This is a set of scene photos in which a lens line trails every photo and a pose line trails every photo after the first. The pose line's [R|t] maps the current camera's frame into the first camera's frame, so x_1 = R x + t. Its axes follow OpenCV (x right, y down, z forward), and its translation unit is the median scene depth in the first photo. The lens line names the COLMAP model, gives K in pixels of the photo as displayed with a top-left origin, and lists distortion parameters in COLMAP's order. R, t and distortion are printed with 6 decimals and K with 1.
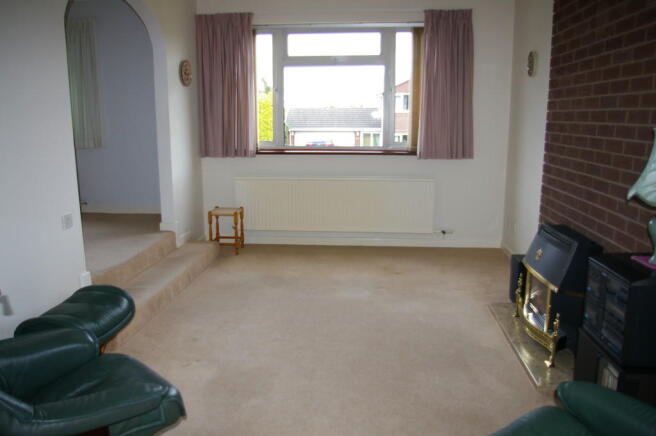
lens RADIAL K [[514.9, 0, 328.0], [0, 514.9, 218.0], [0, 0, 1]] dist [-0.092771, -0.002014]
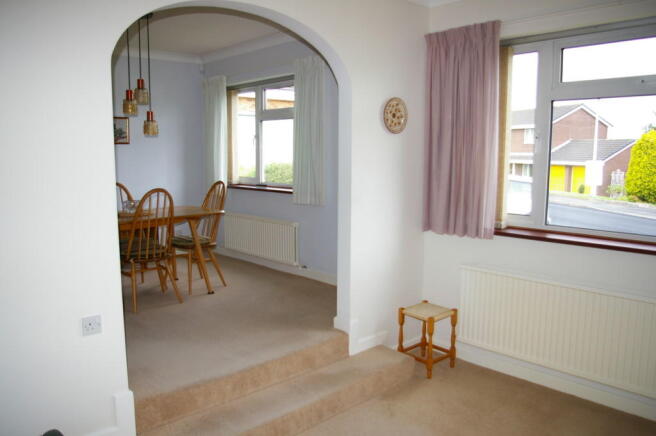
lens RADIAL K [[514.9, 0, 328.0], [0, 514.9, 218.0], [0, 0, 1]] dist [-0.092771, -0.002014]
pose [[0.735636, 0.087126, -0.671750, 0.146204], [-0.128785, 0.991595, -0.012423, -0.115590], [0.665021, 0.095650, 0.740674, 0.395194]]
